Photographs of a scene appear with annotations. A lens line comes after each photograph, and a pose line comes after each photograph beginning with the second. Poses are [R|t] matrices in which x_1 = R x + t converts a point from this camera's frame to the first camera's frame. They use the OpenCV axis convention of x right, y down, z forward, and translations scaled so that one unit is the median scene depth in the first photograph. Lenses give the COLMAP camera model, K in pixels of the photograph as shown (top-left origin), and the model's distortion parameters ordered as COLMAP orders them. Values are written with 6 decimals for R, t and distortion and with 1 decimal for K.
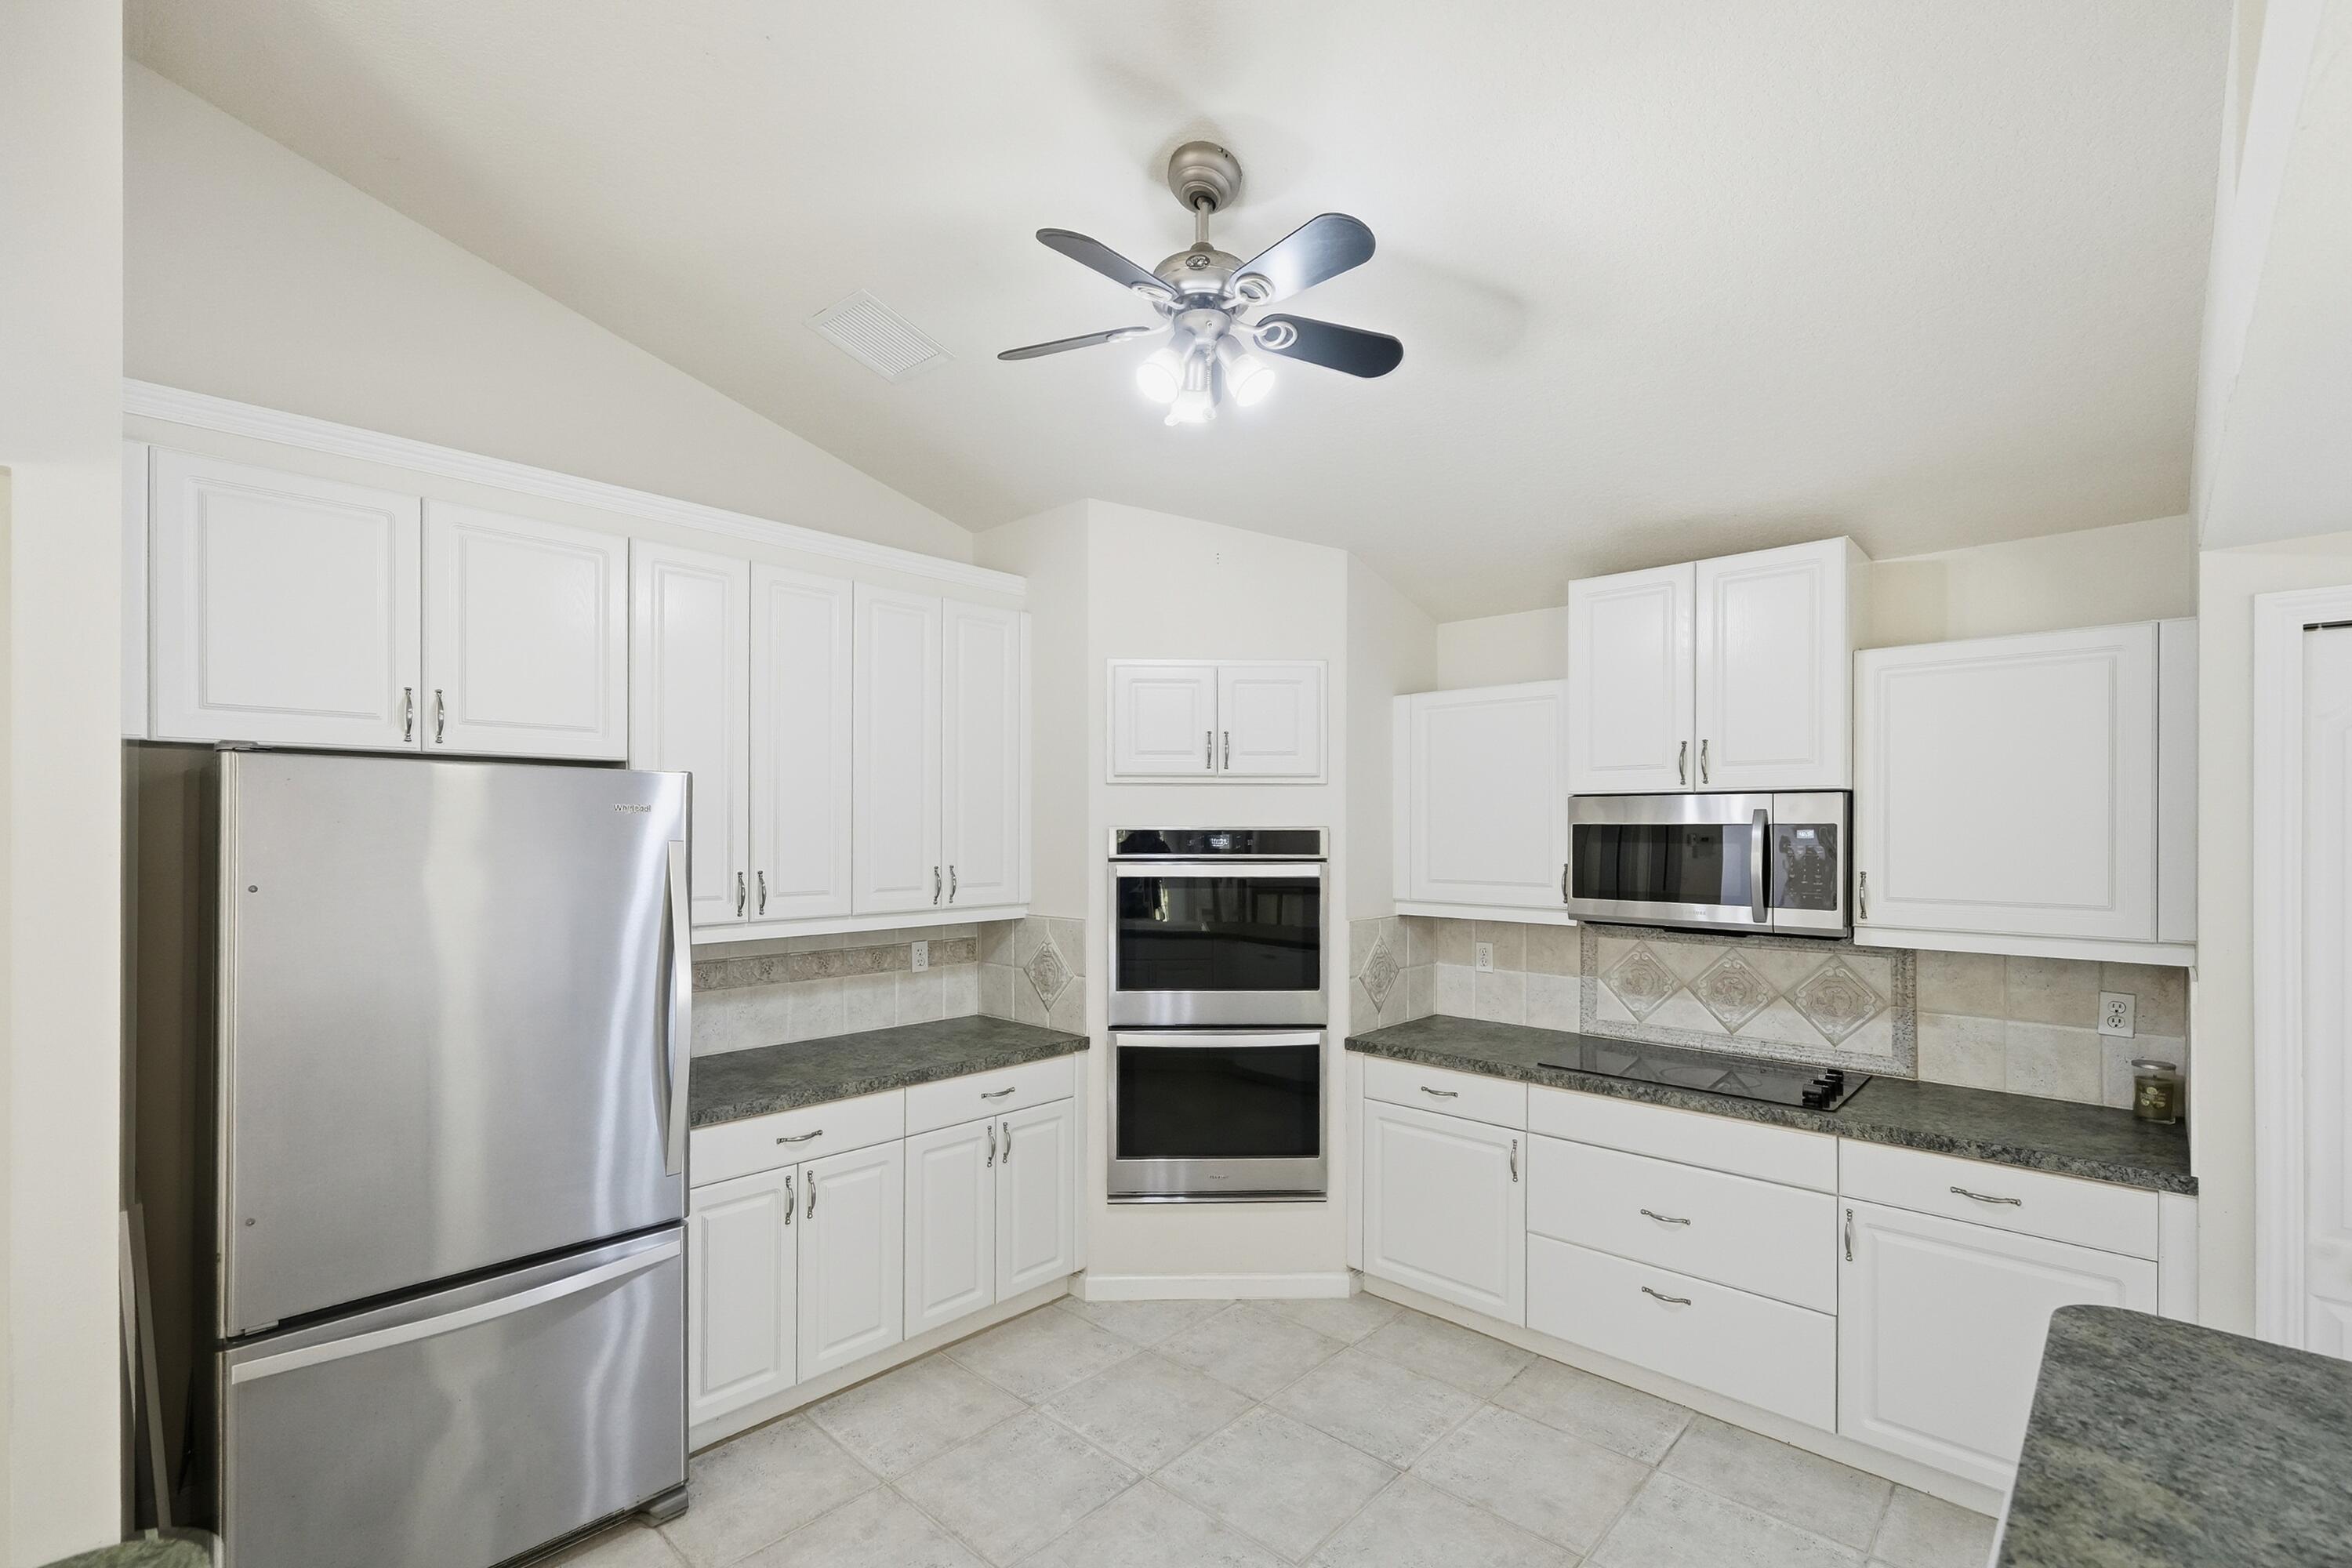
lens RADIAL K [[1020.5, 0, 1192.1], [0, 1020.5, 829.9], [0, 0, 1]] dist [-0.001839, -0.000459]
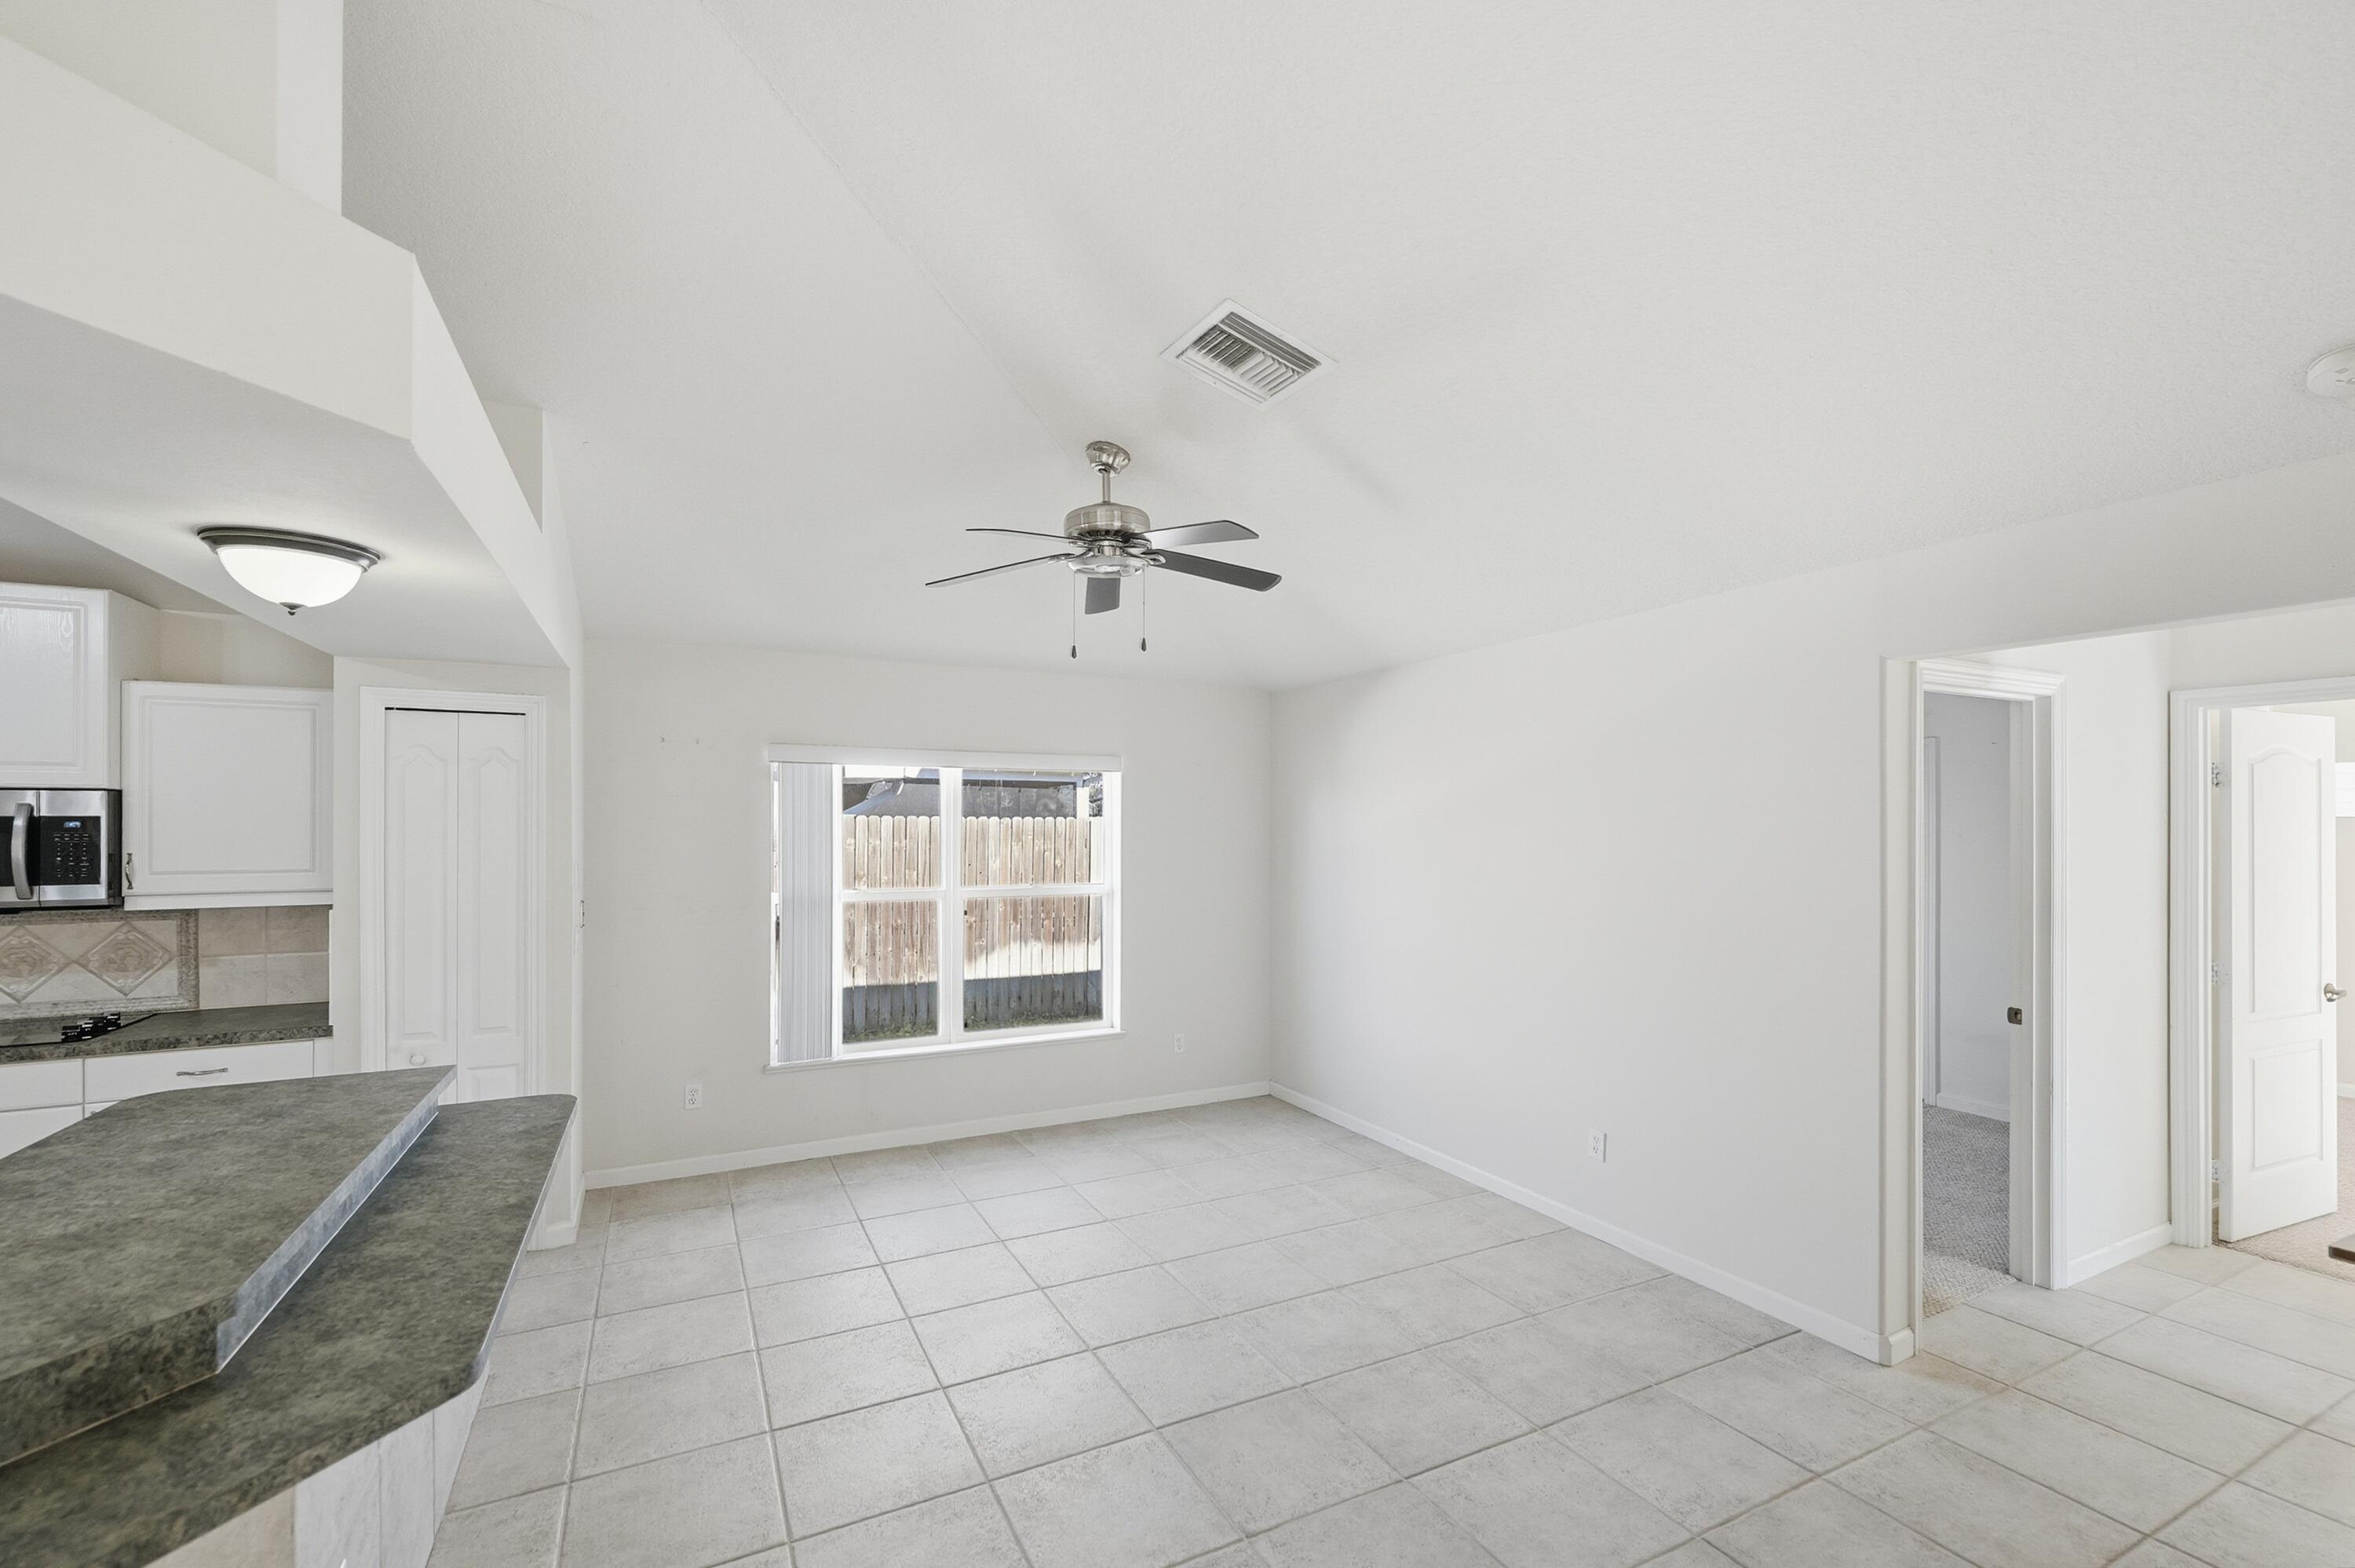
lens RADIAL K [[990.2, 0, 1168.3], [0, 990.2, 819.3], [0, 0, 1]] dist [-0.005583, 0.001014]
pose [[0.353812, 0.001241, 0.935316, -0.038338], [0.001183, 0.999998, -0.001775, 0.001729], [-0.935316, 0.001734, 0.353810, -0.580933]]
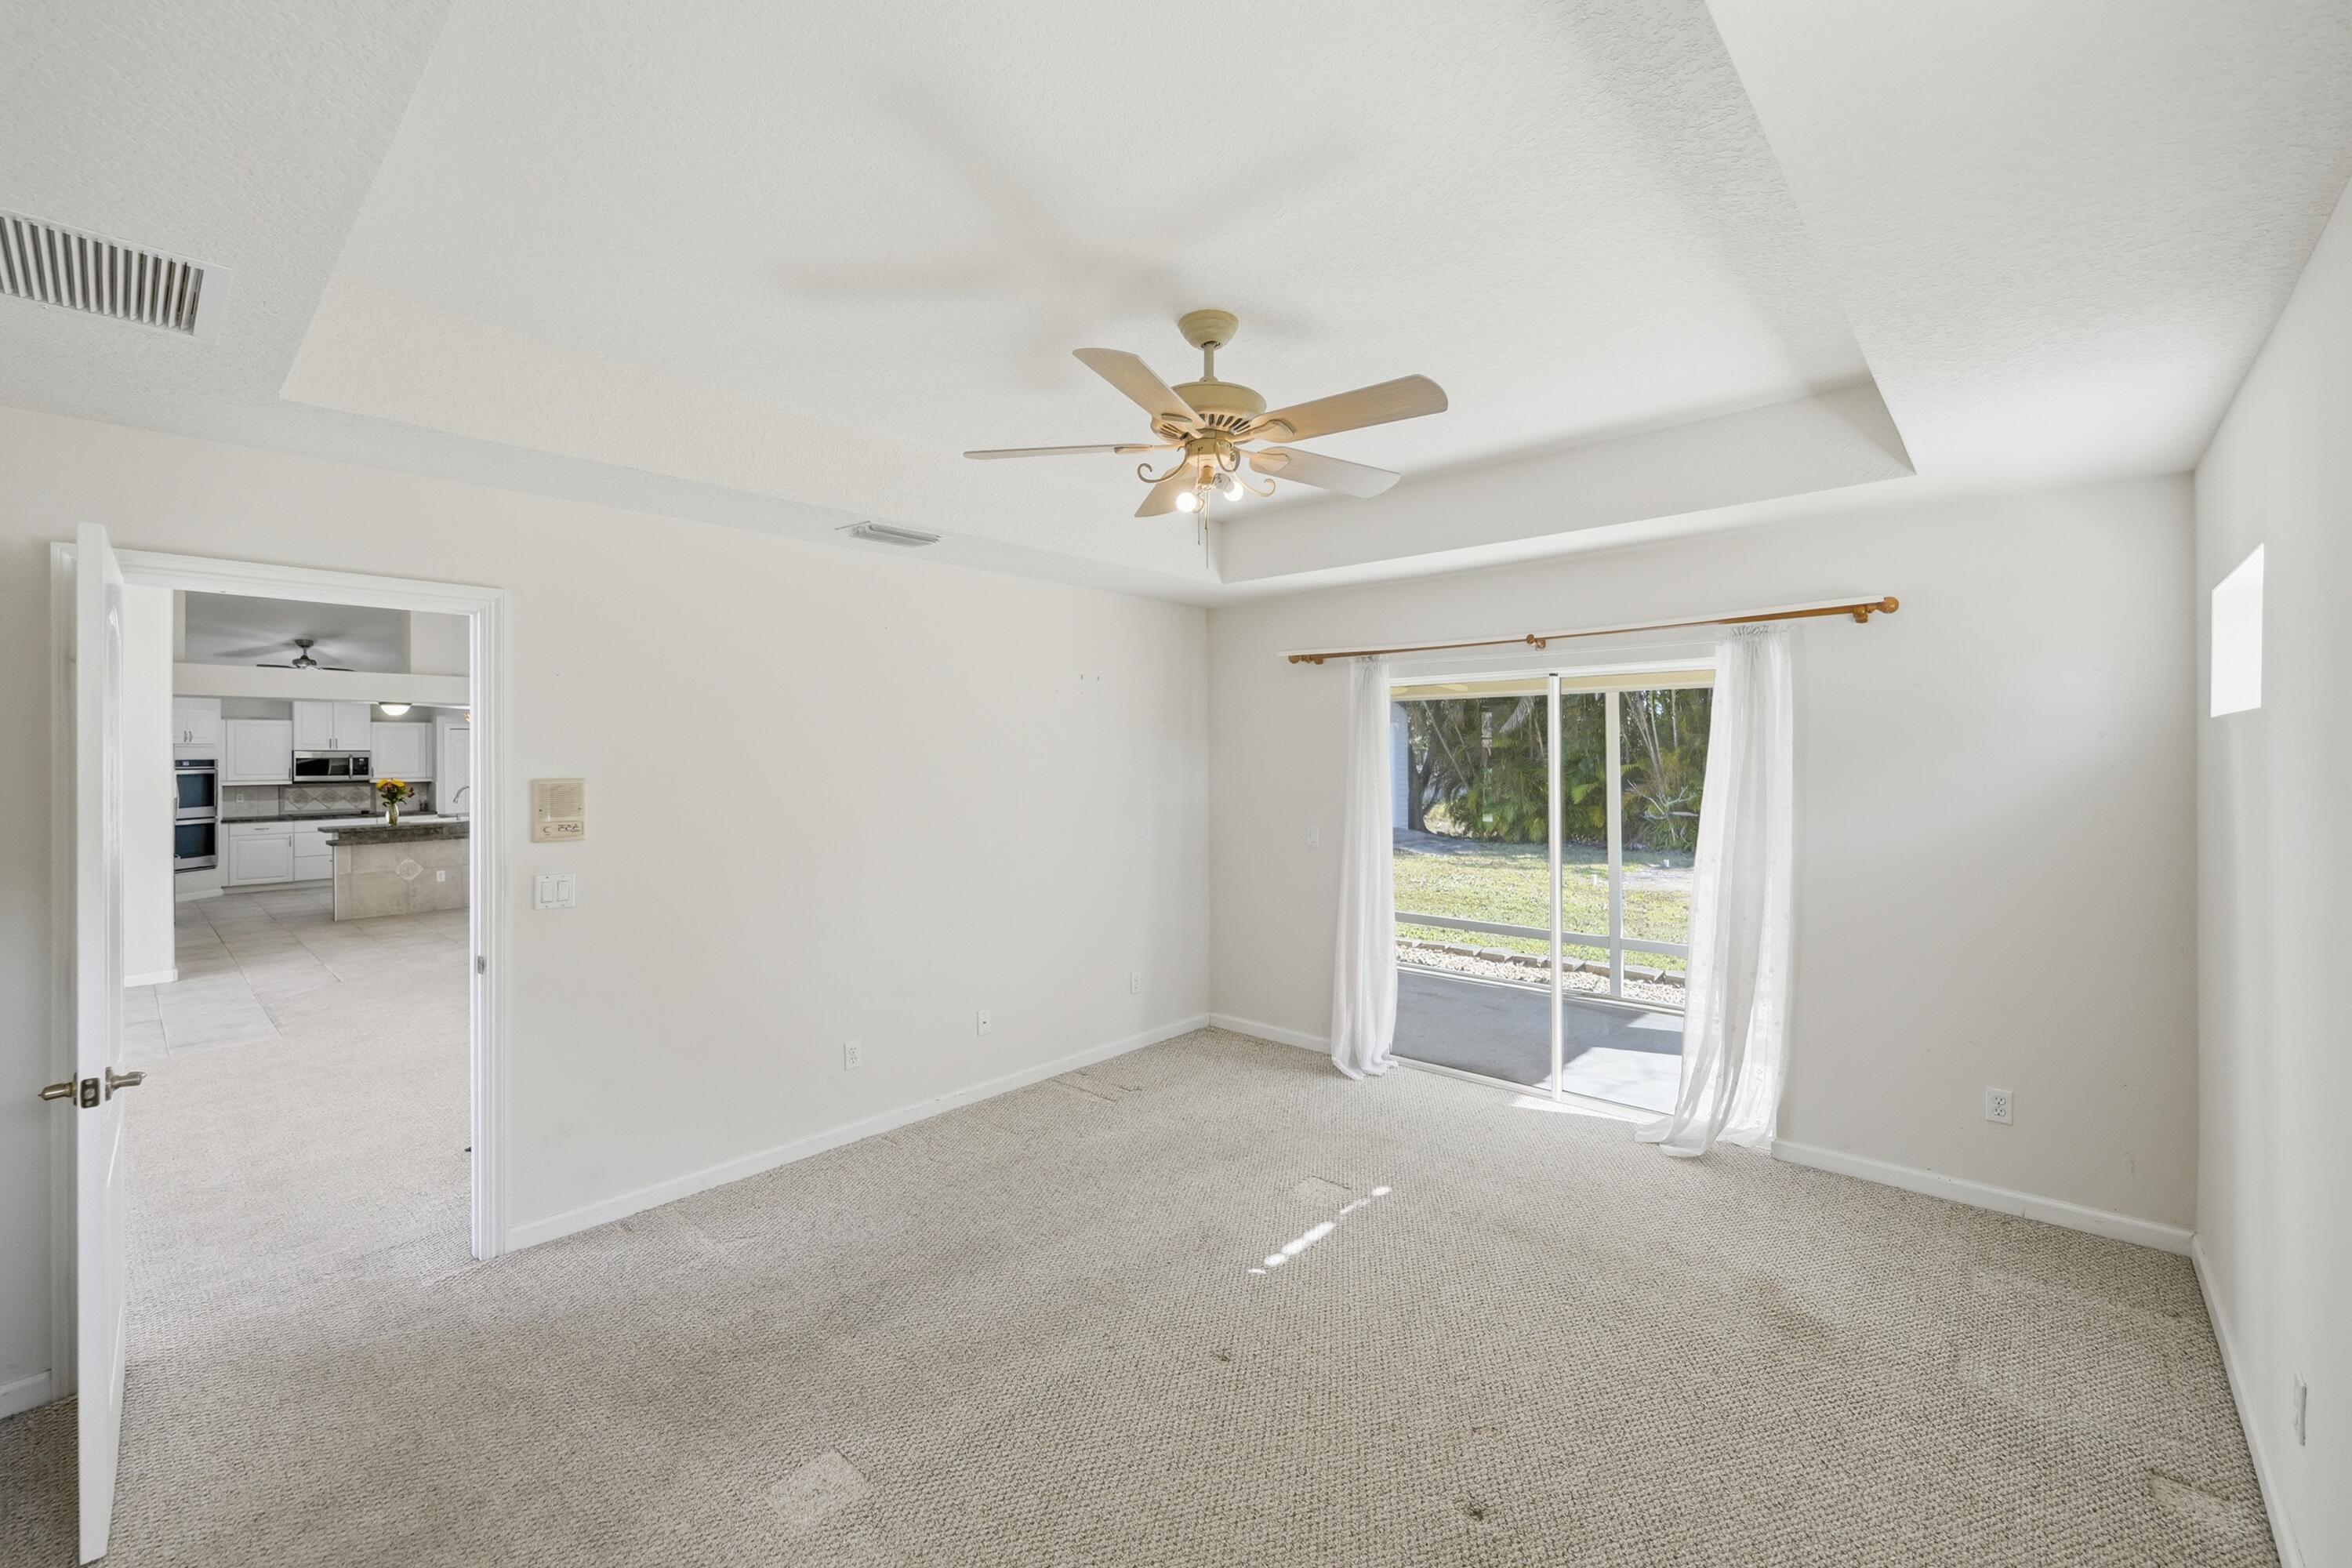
lens RADIAL K [[989.1, 0, 1202.3], [0, 989.1, 760.0], [0, 0, 1]] dist [-0.005583, 0.001014]
pose [[-0.019665, -0.004986, 0.999794, -3.586603], [0.003597, 0.999981, 0.005058, -0.003431], [-0.999800, 0.003696, -0.019647, -2.496537]]
